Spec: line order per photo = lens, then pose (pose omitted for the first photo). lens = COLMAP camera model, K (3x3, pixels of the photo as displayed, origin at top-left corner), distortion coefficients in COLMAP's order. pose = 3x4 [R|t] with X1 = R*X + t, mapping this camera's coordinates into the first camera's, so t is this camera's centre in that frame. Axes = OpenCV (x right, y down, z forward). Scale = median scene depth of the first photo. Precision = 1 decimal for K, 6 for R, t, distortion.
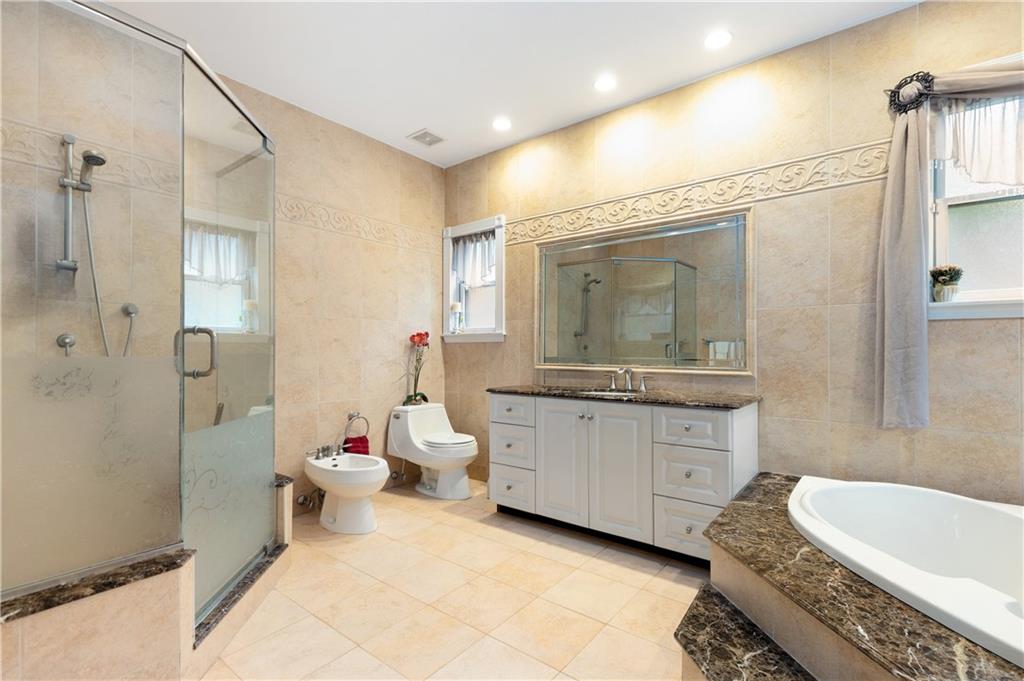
lens RADIAL K [[461.7, 0, 523.1], [0, 461.7, 342.5], [0, 0, 1]] dist [0.004911, -0.002275]
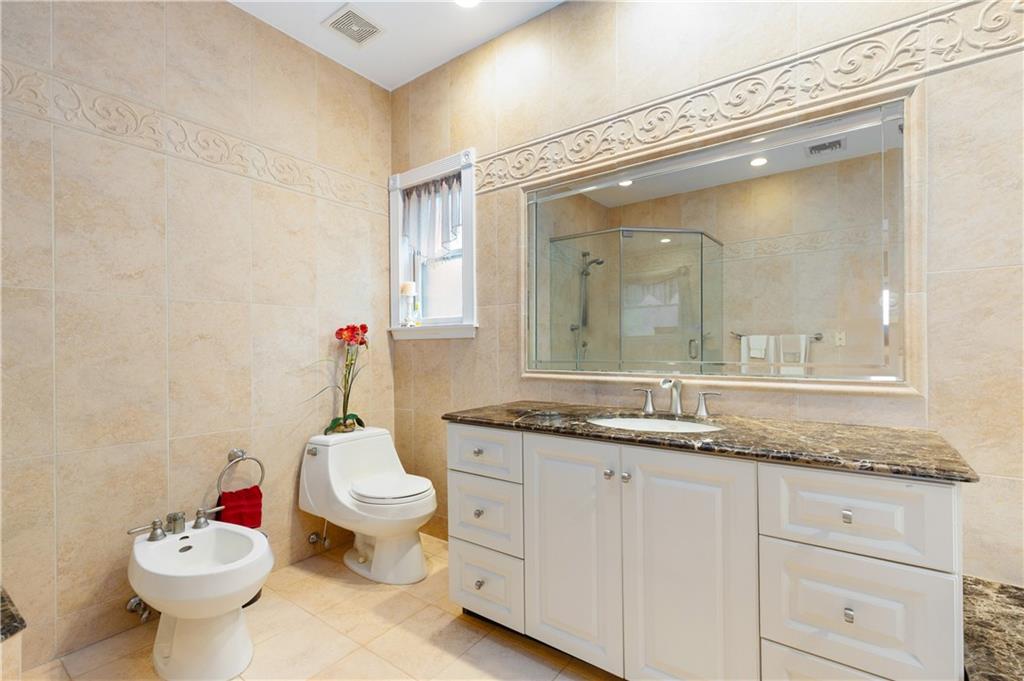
lens RADIAL K [[461.7, 0, 507.9], [0, 461.7, 331.6], [0, 0, 1]] dist [0.004911, -0.002275]
pose [[0.999956, -0.008360, -0.004337, 0.011295], [0.008287, 0.999826, -0.016687, 0.002034], [0.004475, 0.016651, 0.999851, 0.421084]]
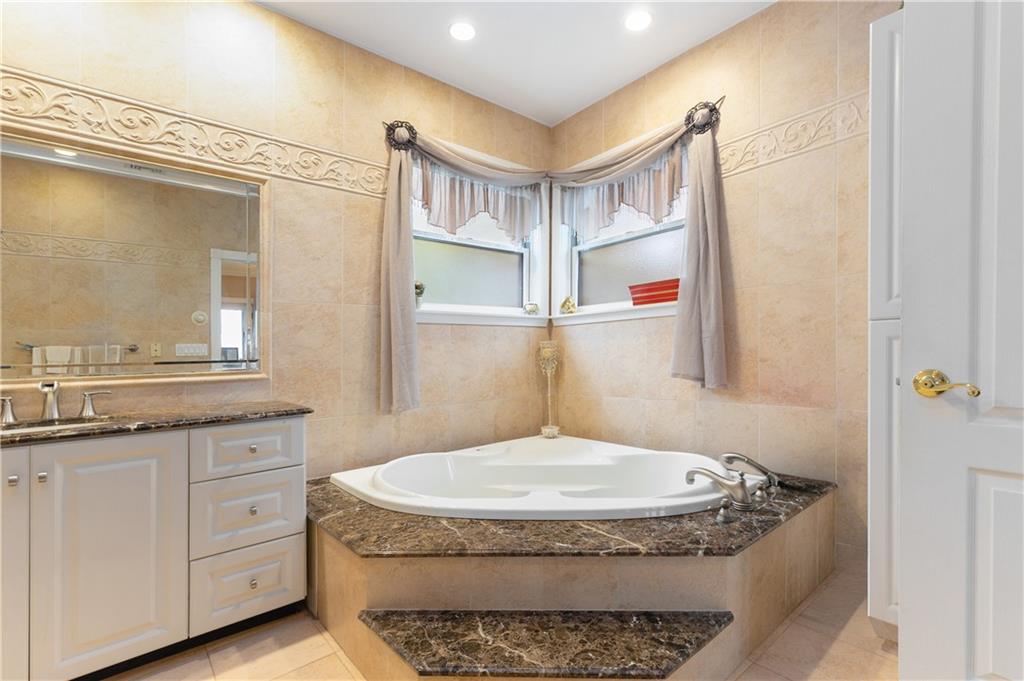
lens RADIAL K [[461.7, 0, 536.6], [0, 461.7, 358.1], [0, 0, 1]] dist [0.004911, -0.002275]
pose [[0.196001, -0.018340, 0.980432, -0.231596], [0.010759, 0.999805, 0.016551, 0.024408], [-0.980545, 0.007305, 0.196160, 0.320648]]
